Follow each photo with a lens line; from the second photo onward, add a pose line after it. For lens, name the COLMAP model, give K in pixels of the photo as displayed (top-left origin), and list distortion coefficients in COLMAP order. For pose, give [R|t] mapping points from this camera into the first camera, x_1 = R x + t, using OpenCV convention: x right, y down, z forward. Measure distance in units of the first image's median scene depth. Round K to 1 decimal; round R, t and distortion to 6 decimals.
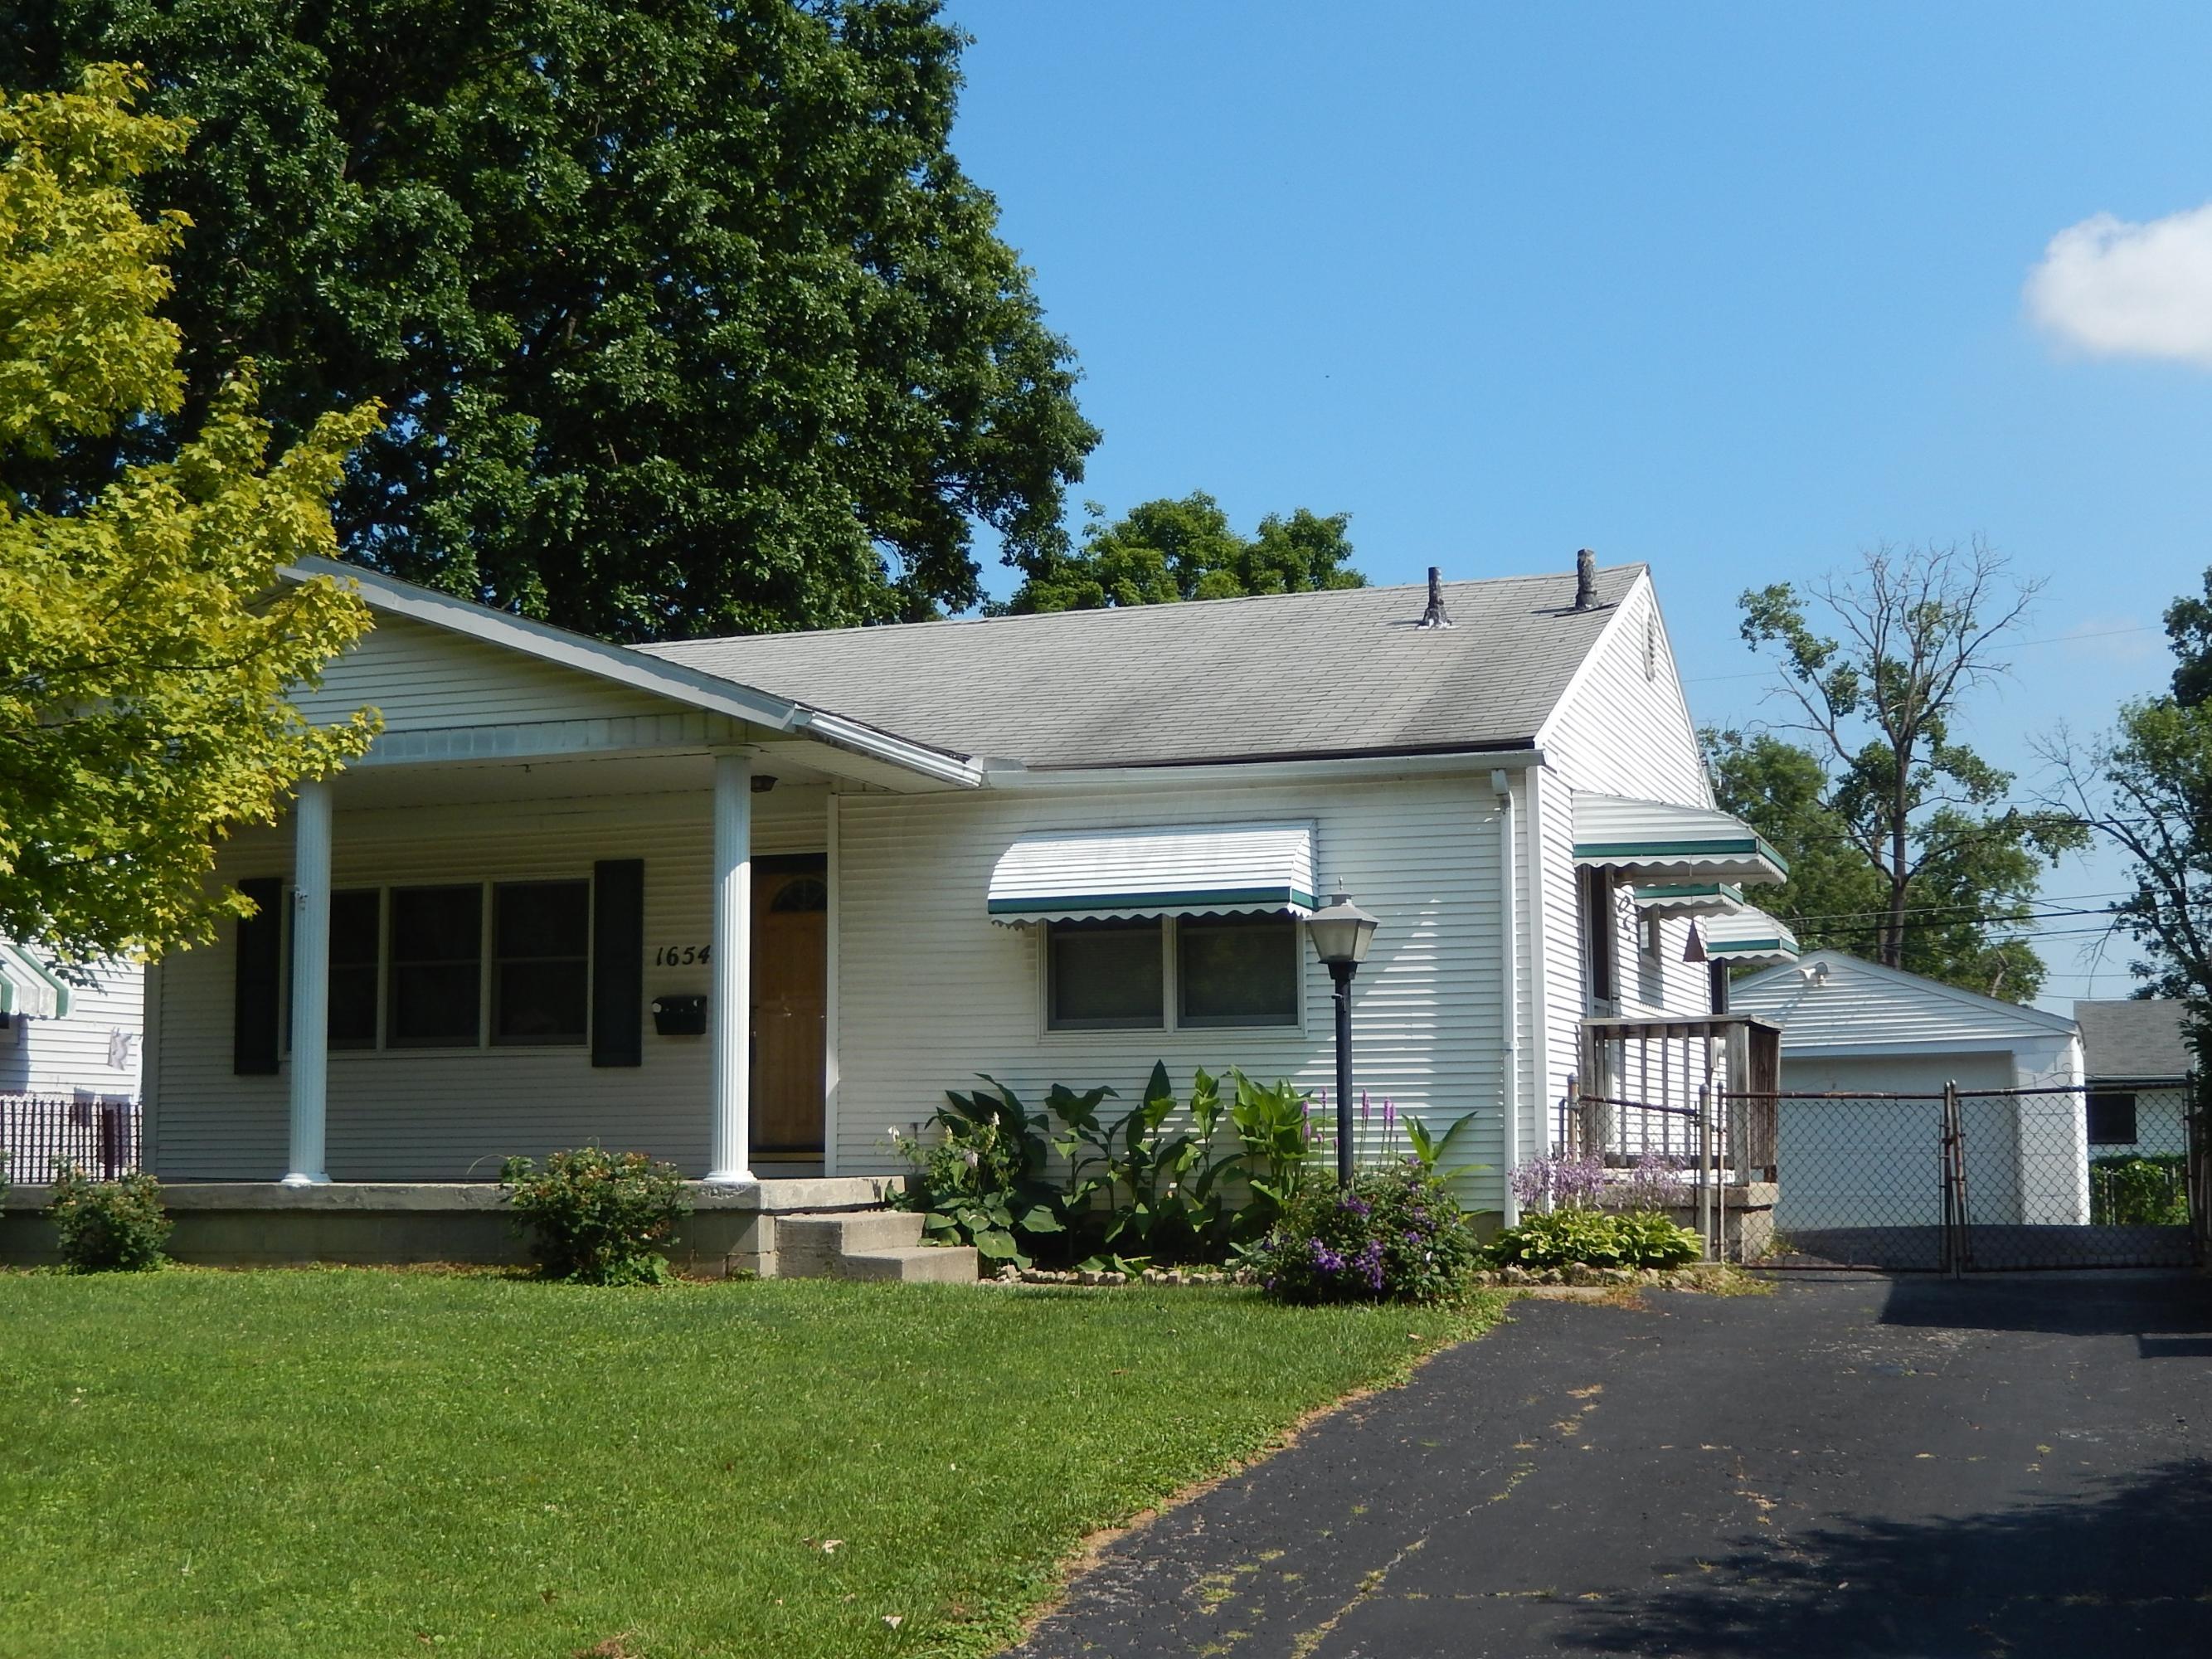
lens RADIAL K [[2835.1, 0, 1106.0], [0, 2835.1, 829.5], [0, 0, 1]] dist [-0.027888, -0.015111]
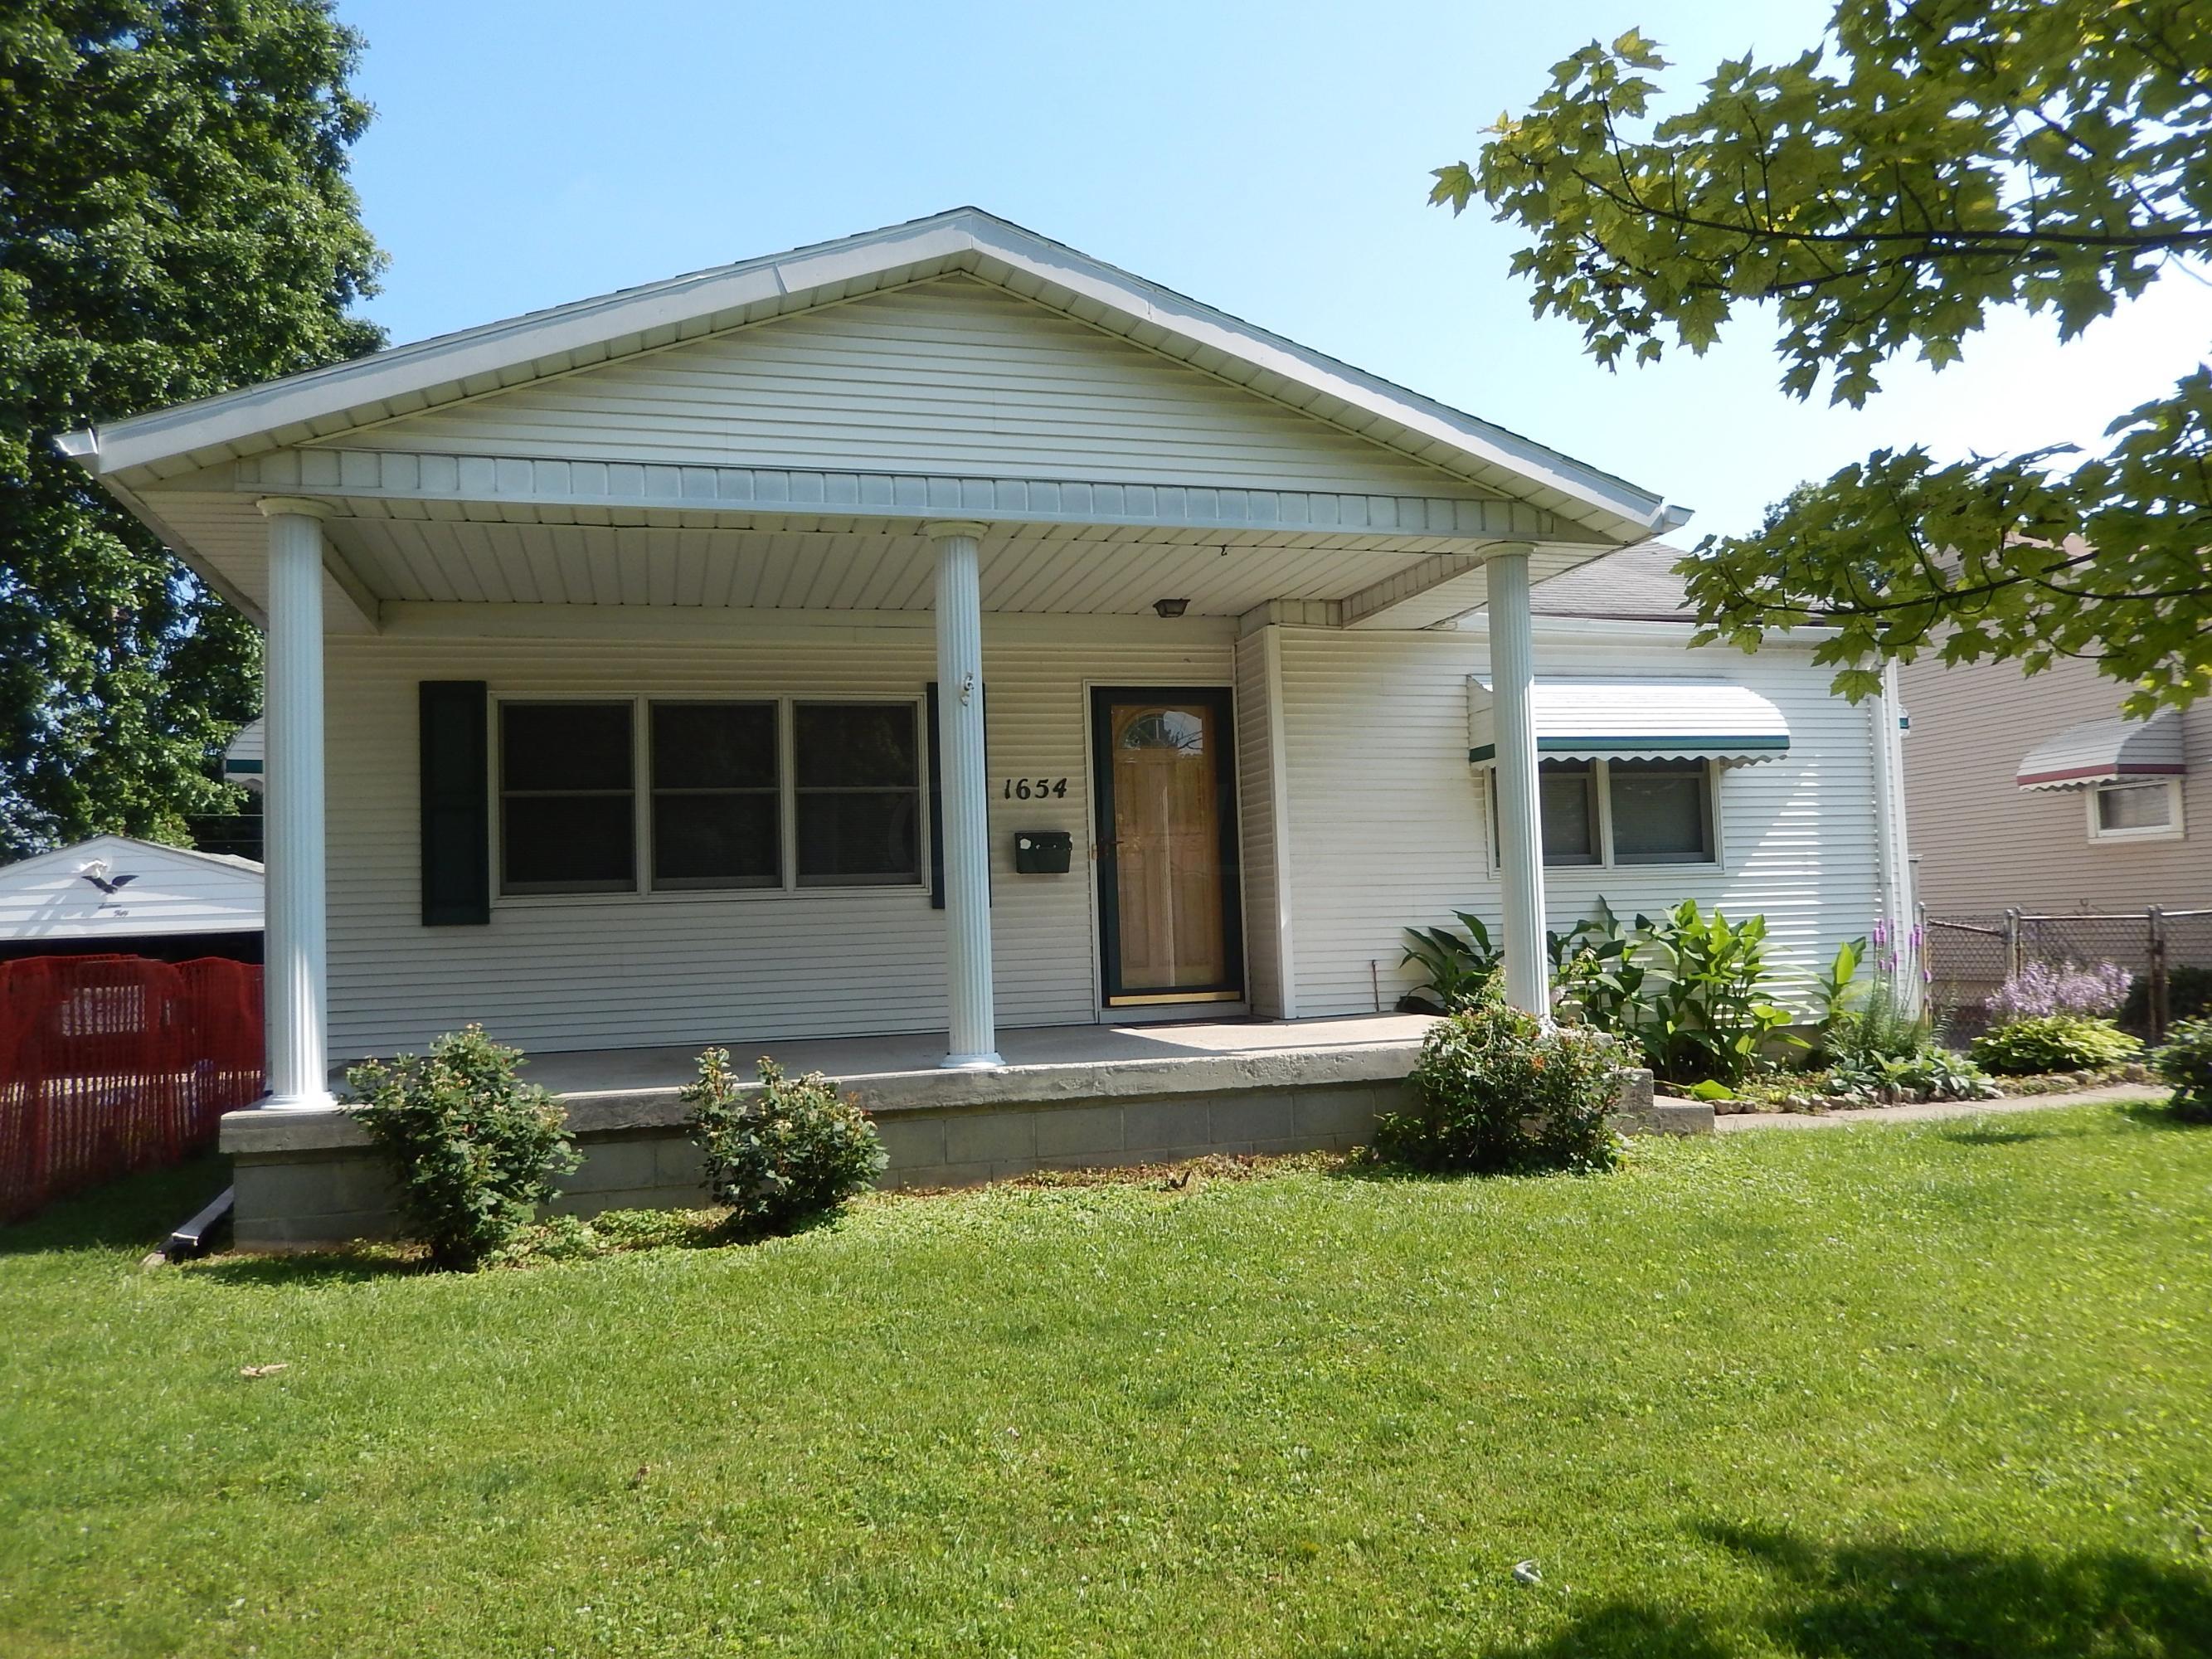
lens RADIAL K [[1675.1, 0, 1106.0], [0, 1675.1, 829.5], [0, 0, 1]] dist [-0.003078, 0.001400]
pose [[0.816221, 0.014392, 0.577561, -0.484897], [-0.037969, 0.998865, 0.028769, 0.044532], [-0.576491, -0.045411, 0.815841, 0.579520]]
